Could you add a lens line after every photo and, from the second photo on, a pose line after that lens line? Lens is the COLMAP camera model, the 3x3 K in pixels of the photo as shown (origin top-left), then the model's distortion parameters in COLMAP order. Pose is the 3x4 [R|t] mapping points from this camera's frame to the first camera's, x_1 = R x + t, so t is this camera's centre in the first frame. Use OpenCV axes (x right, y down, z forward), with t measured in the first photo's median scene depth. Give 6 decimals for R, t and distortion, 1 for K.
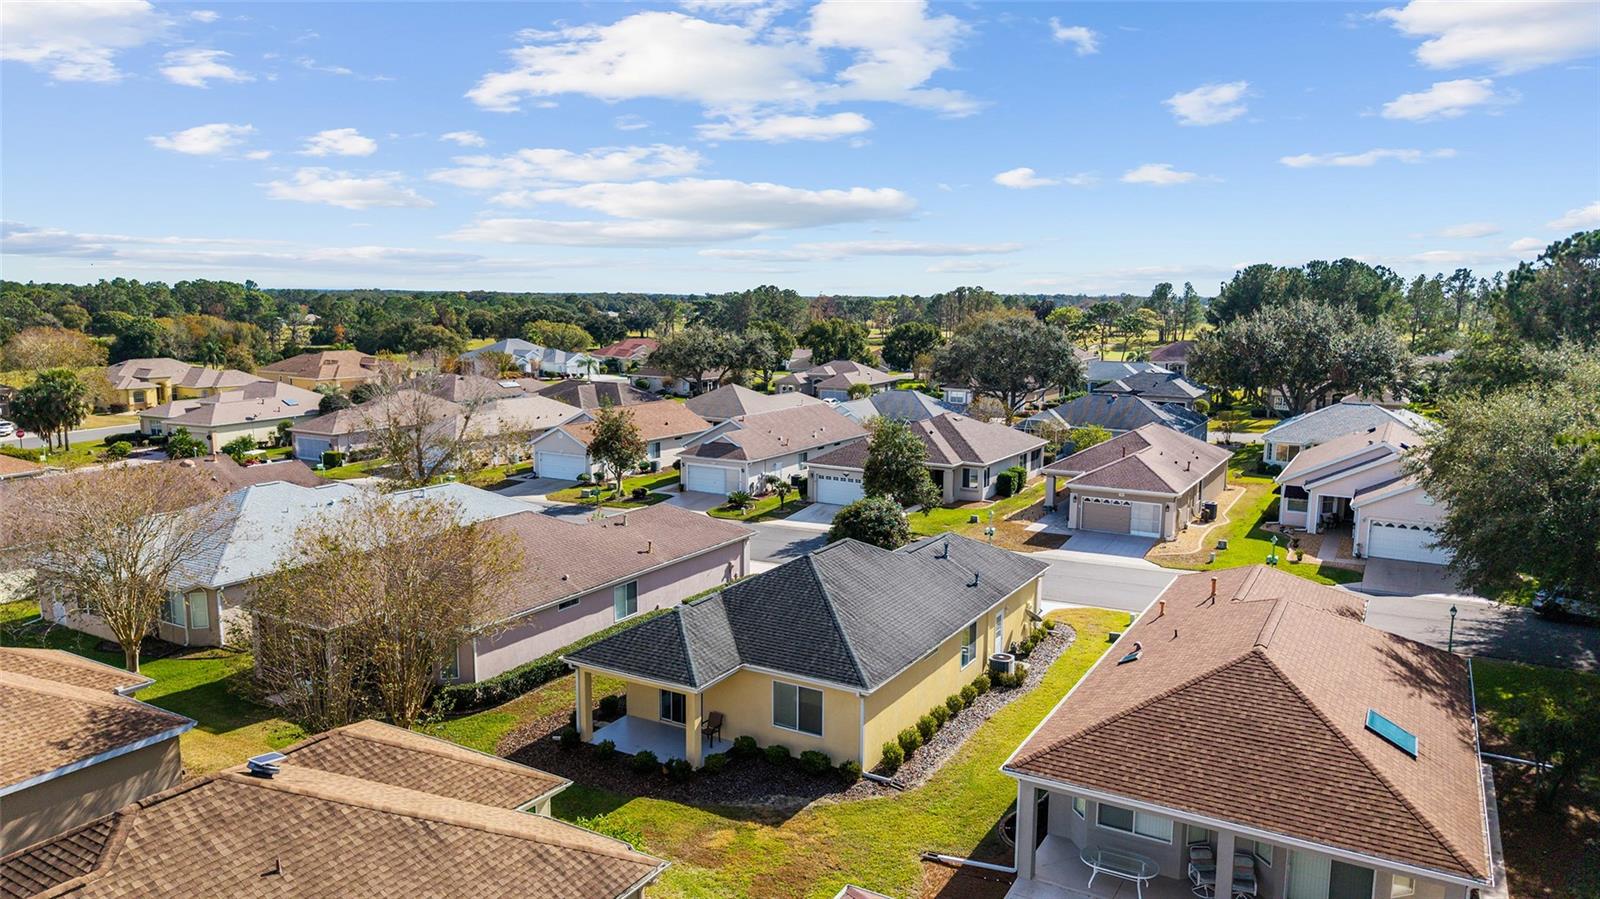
lens RADIAL K [[1067.5, 0, 800.0], [0, 1067.5, 449.5], [0, 0, 1]] dist [0.112212, -0.161447]
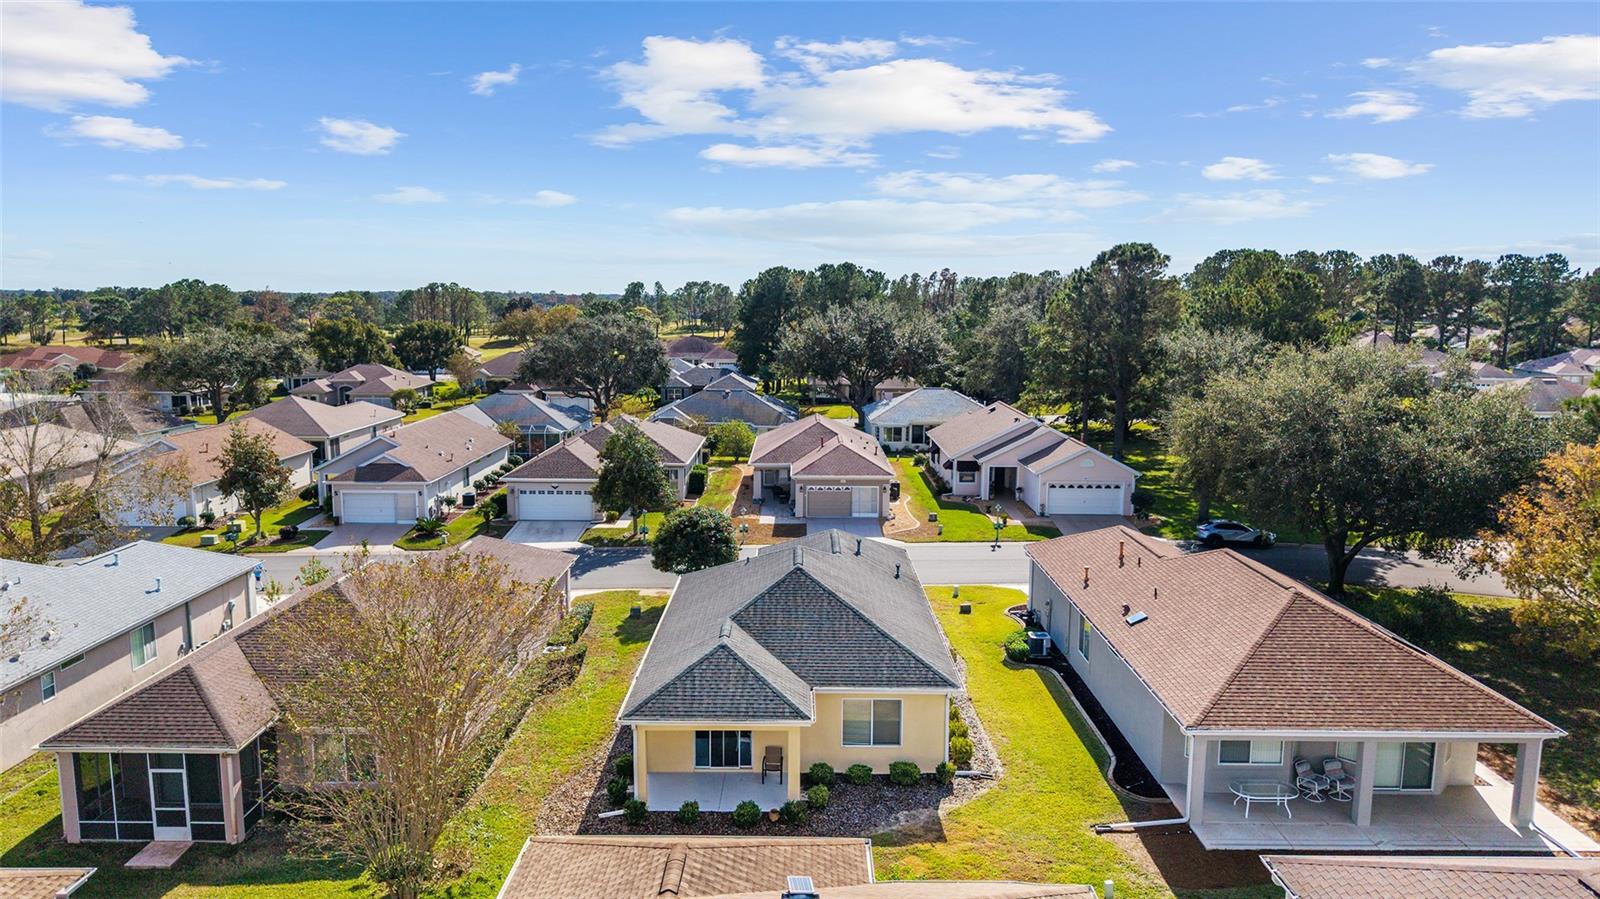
lens RADIAL K [[1066.7, 0, 802.6], [0, 1066.7, 469.3], [0, 0, 1]] dist [0.049606, -0.070209]
pose [[0.863285, -0.081369, 0.498115, -0.229775], [0.070746, 0.996684, 0.040203, -0.013466], [-0.499734, 0.000533, 0.866179, 0.086787]]
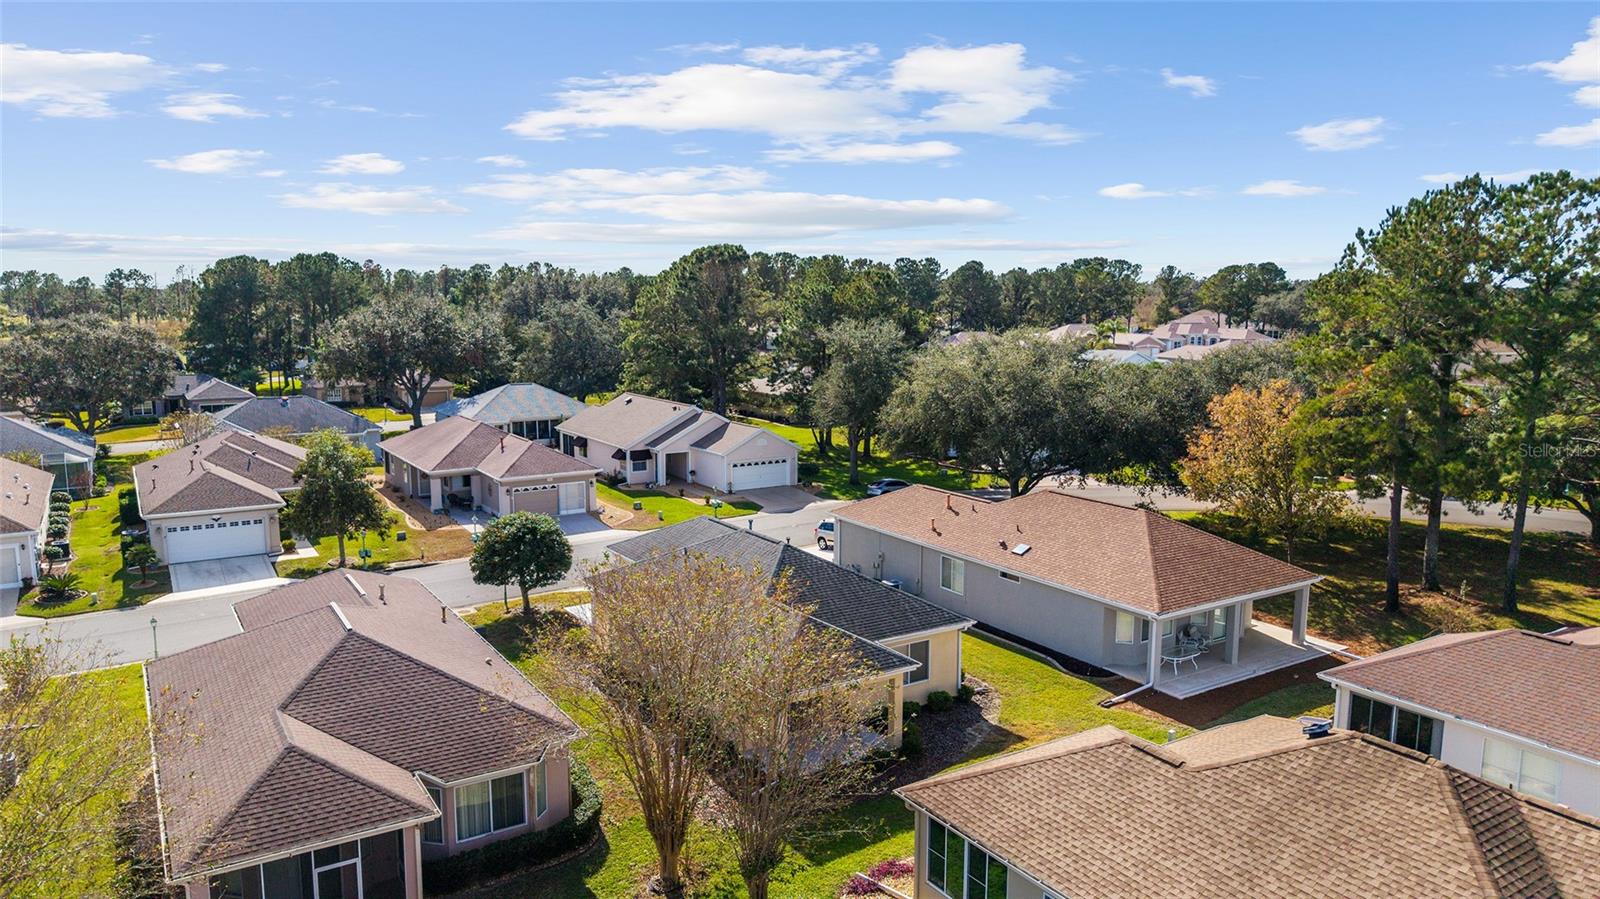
lens RADIAL K [[1067.5, 0, 800.0], [0, 1067.5, 449.5], [0, 0, 1]] dist [0.112212, -0.161447]
pose [[0.455953, -0.132709, 0.880054, -0.447505], [0.125159, 0.988555, 0.084227, -0.039384], [-0.881159, 0.071743, 0.467344, 0.248923]]
